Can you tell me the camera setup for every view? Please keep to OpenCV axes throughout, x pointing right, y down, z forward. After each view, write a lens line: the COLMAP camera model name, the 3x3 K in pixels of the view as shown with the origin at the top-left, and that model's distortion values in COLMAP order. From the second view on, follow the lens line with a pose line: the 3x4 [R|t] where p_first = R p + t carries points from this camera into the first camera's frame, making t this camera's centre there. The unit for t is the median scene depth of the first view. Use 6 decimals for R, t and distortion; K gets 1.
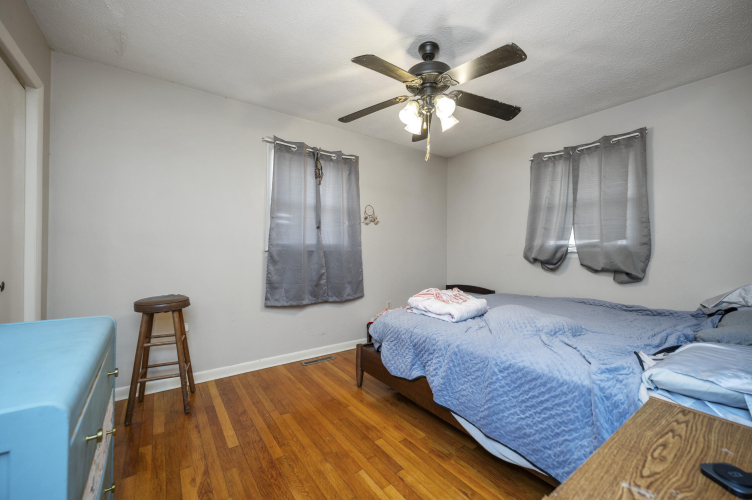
lens RADIAL K [[305.2, 0, 376.0], [0, 305.2, 250.0], [0, 0, 1]] dist [0.001976, -0.000391]
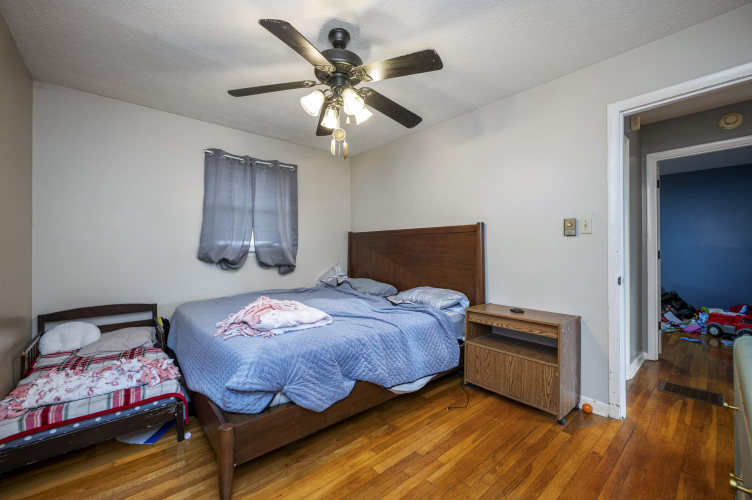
lens RADIAL K [[305.2, 0, 376.0], [0, 305.2, 250.0], [0, 0, 1]] dist [0.001976, -0.000391]
pose [[-0.095655, -0.008734, 0.995376, -0.574217], [0.002875, 0.999955, 0.009051, -0.009868], [-0.995410, 0.003728, -0.095625, 0.726497]]
